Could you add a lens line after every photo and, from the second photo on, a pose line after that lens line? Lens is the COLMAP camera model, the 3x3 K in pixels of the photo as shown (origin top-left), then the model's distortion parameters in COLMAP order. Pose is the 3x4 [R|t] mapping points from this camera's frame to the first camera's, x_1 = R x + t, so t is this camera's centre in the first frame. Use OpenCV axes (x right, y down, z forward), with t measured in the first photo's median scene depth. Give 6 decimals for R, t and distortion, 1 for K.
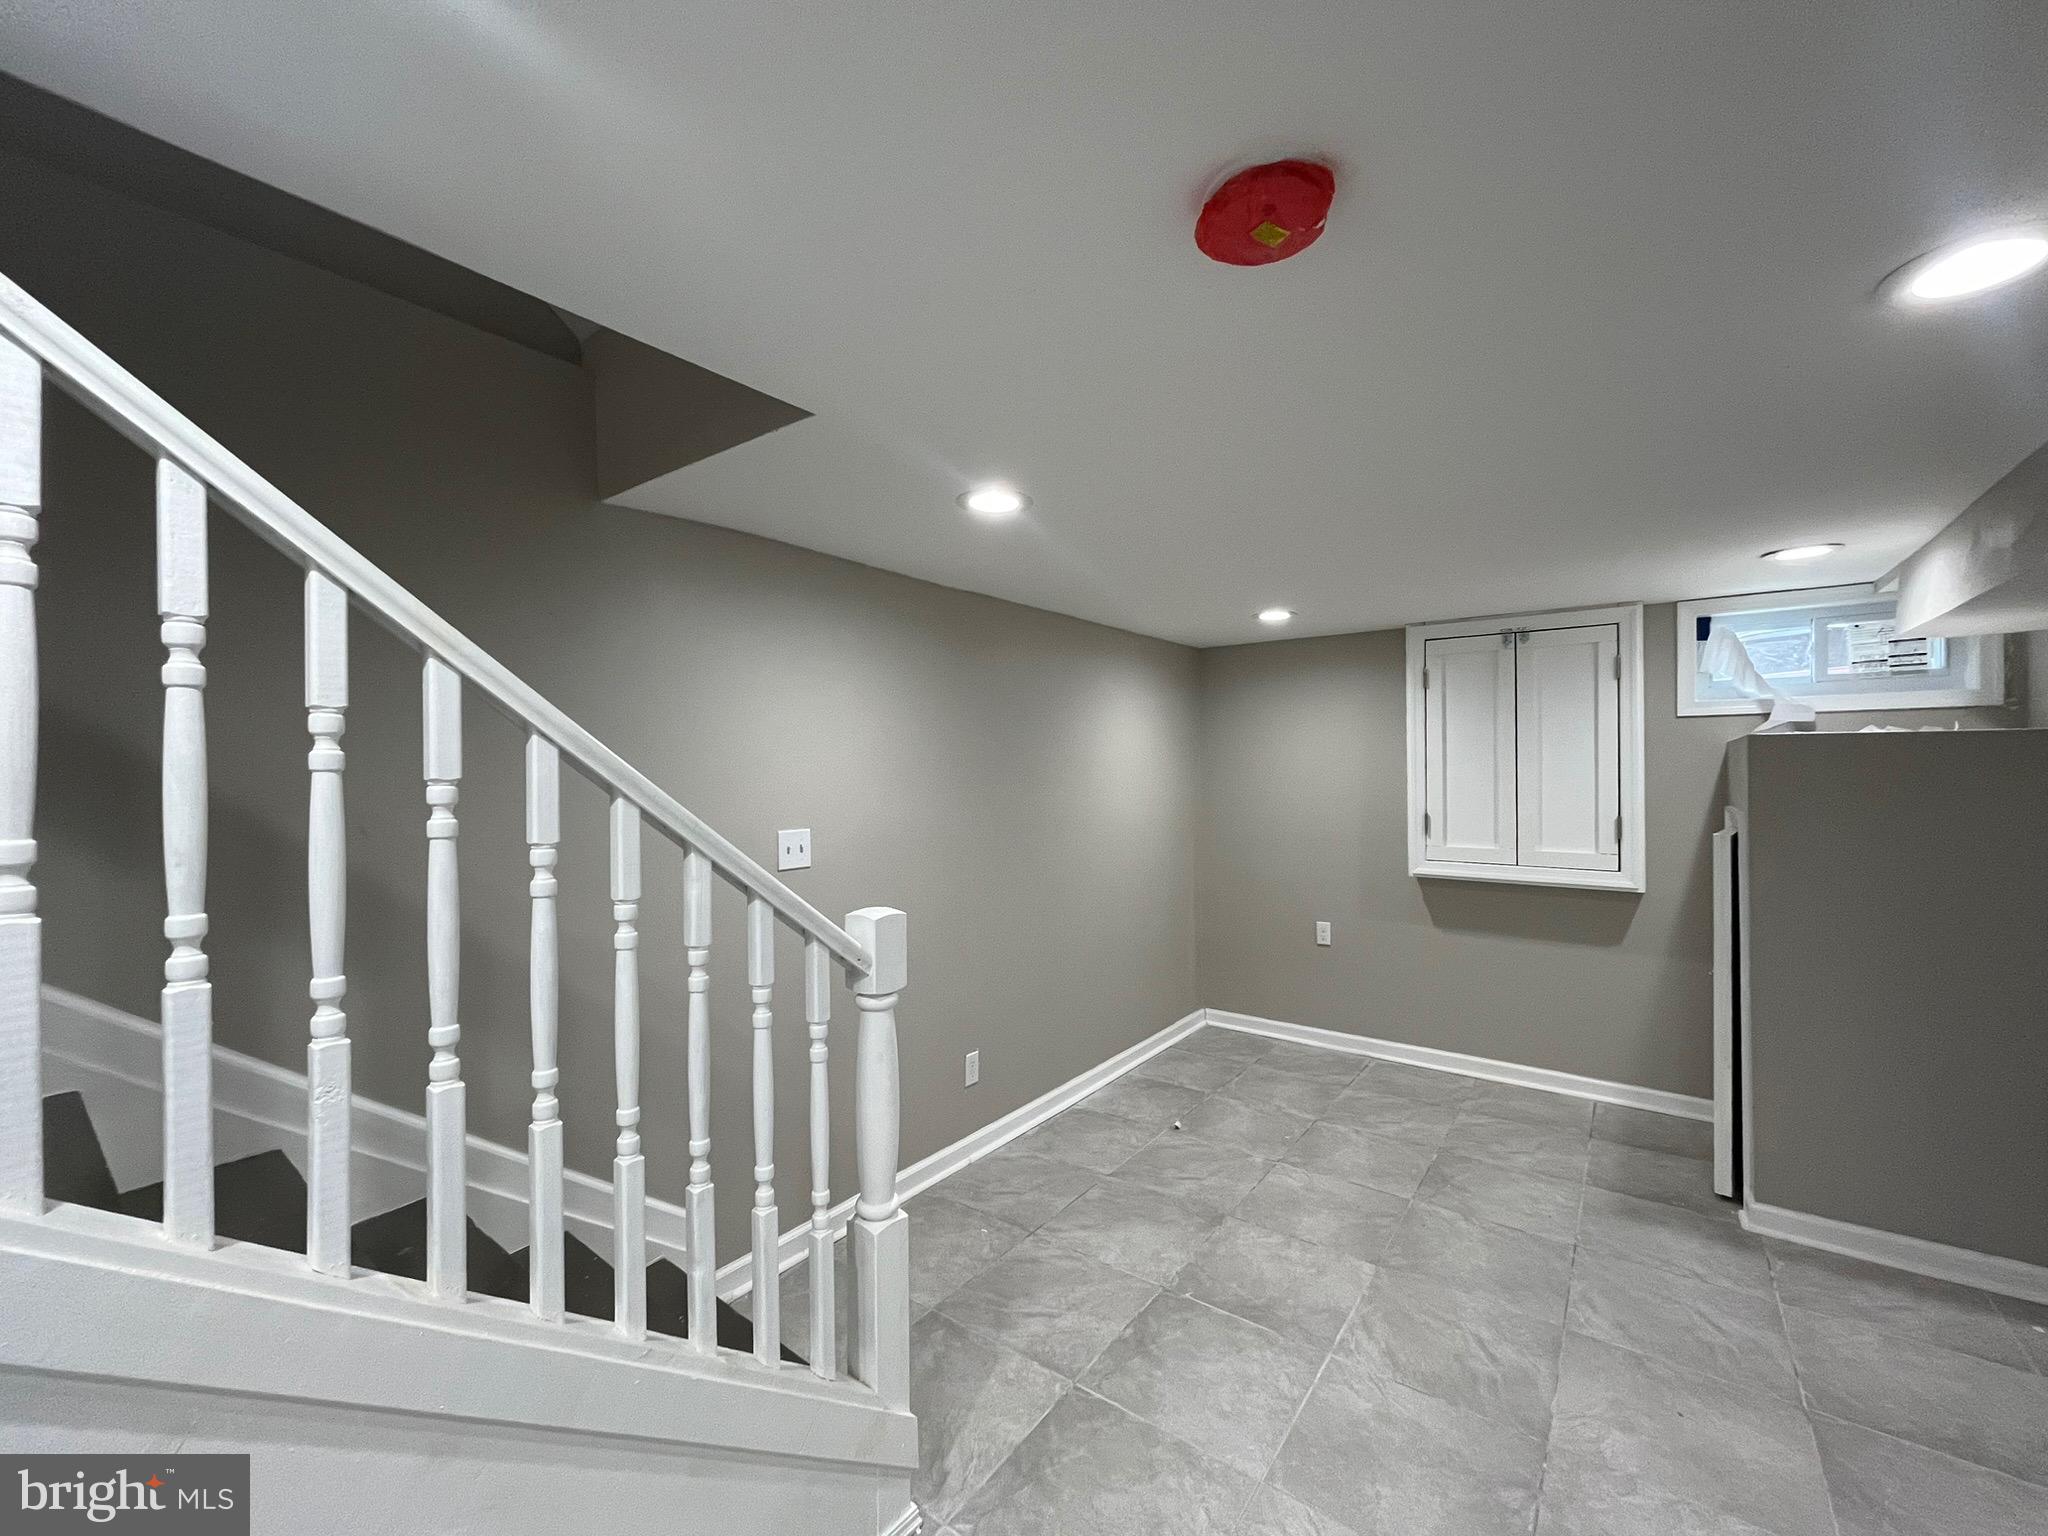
lens RADIAL K [[831.6, 0, 1017.9], [0, 831.6, 767.3], [0, 0, 1]] dist [-0.002821, 0.000027]
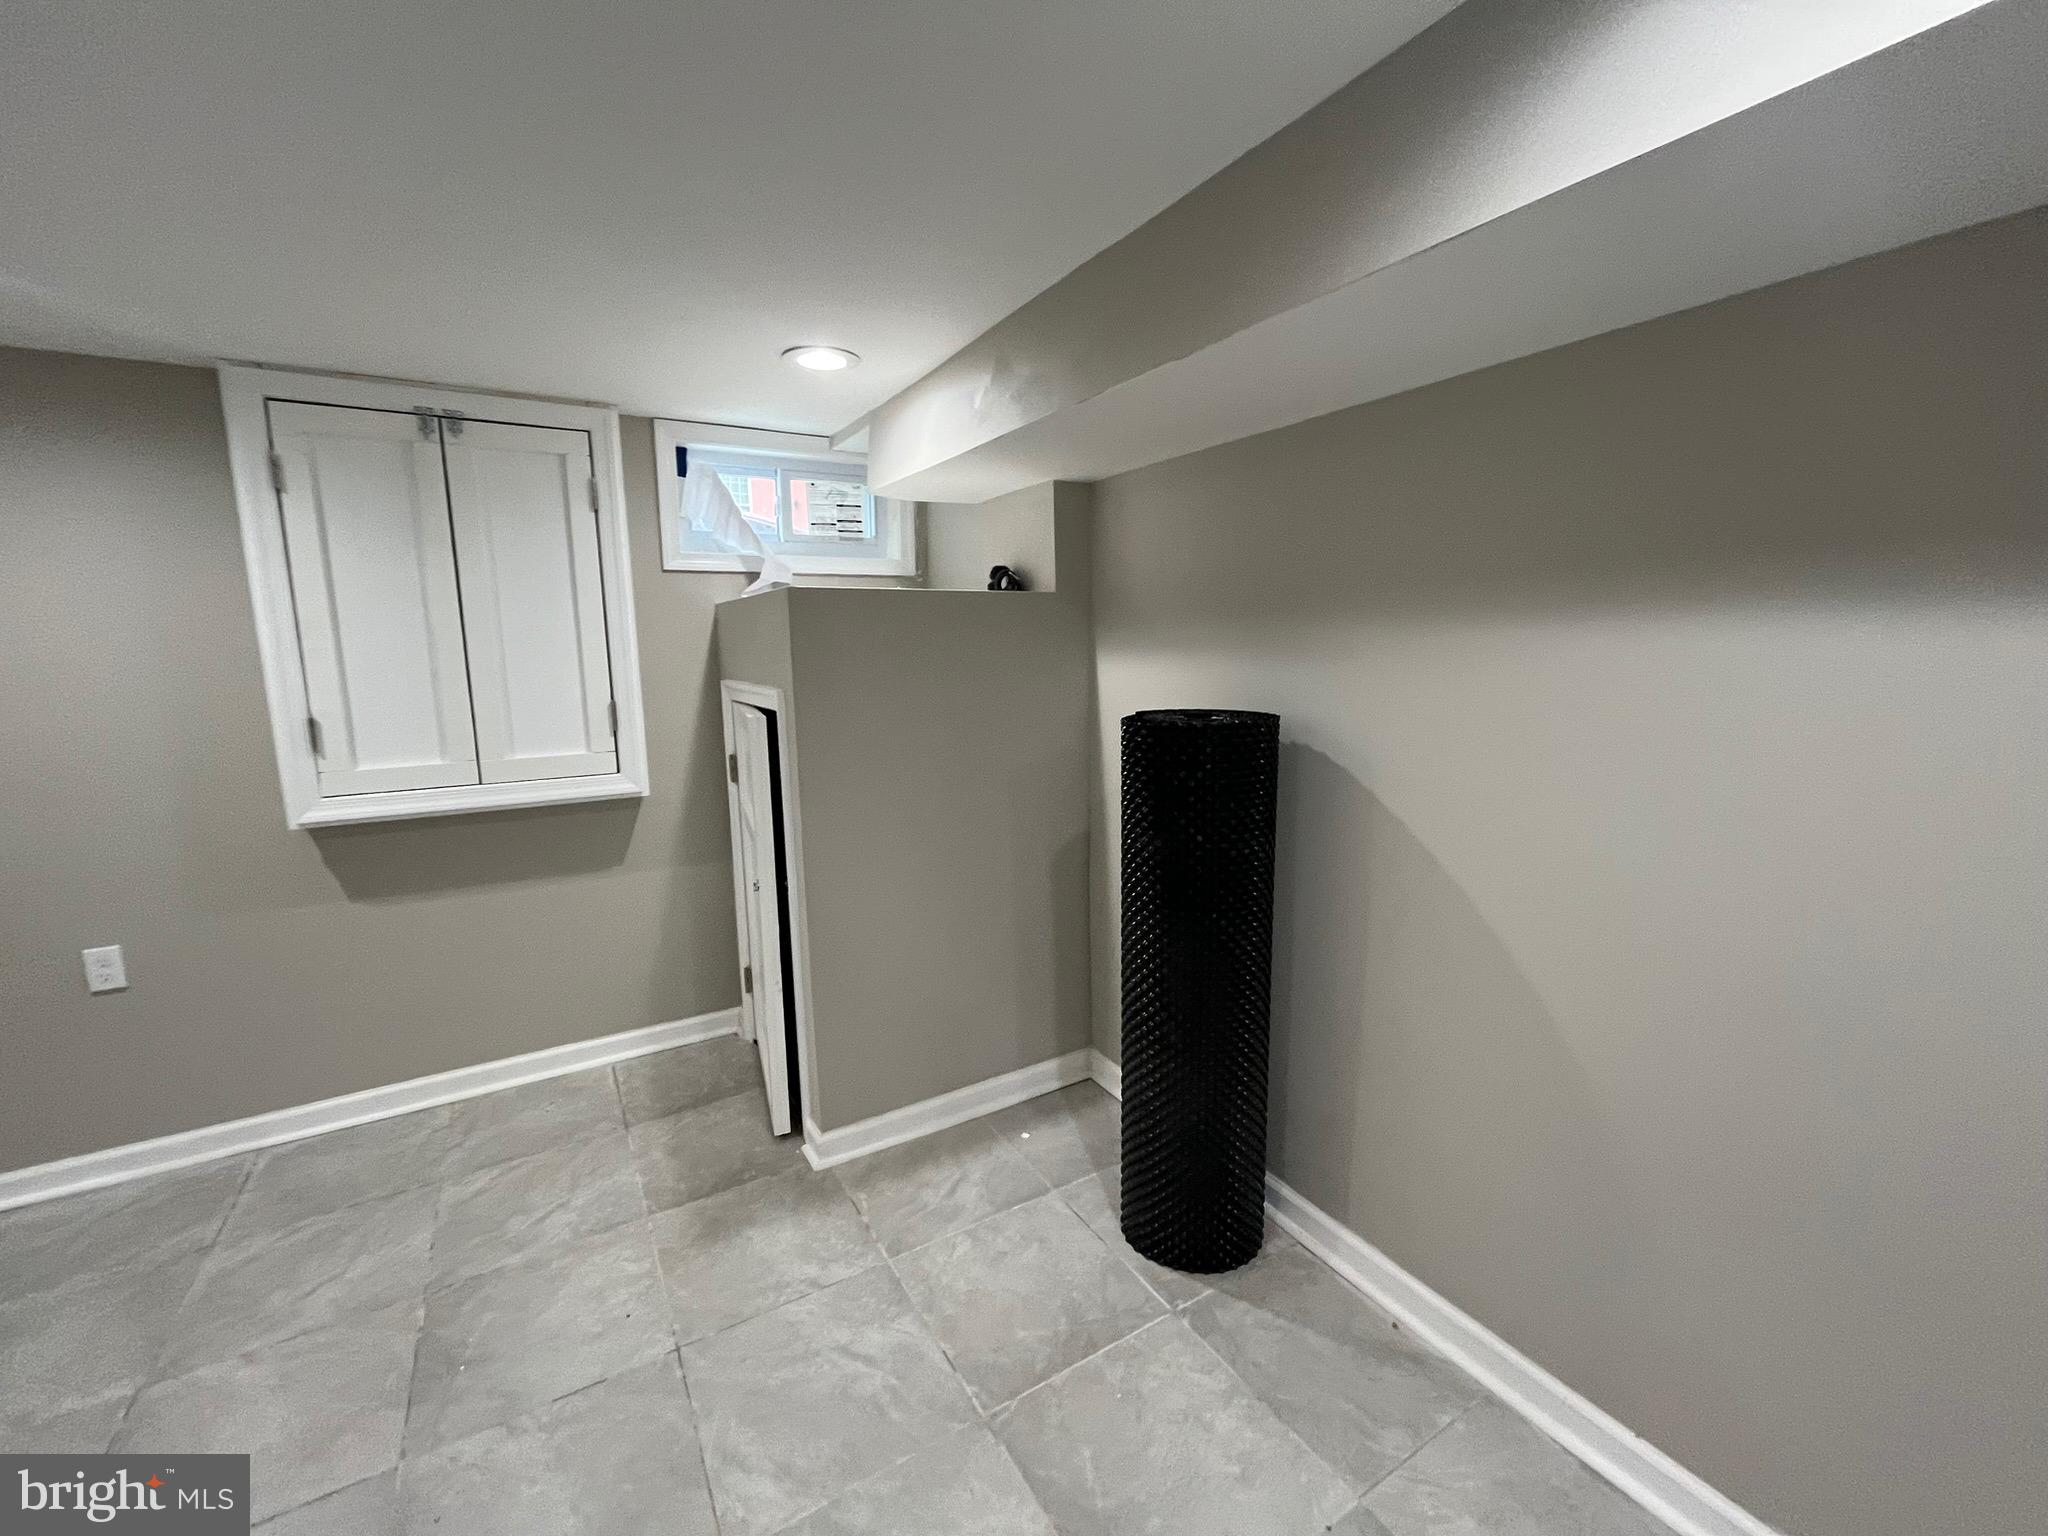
lens RADIAL K [[831.6, 0, 1017.9], [0, 831.6, 767.3], [0, 0, 1]] dist [-0.002821, 0.000027]
pose [[0.376948, -0.141047, 0.915432, 0.168790], [0.009467, 0.988872, 0.148464, 0.010954], [-0.926186, -0.047297, 0.374089, 0.383698]]
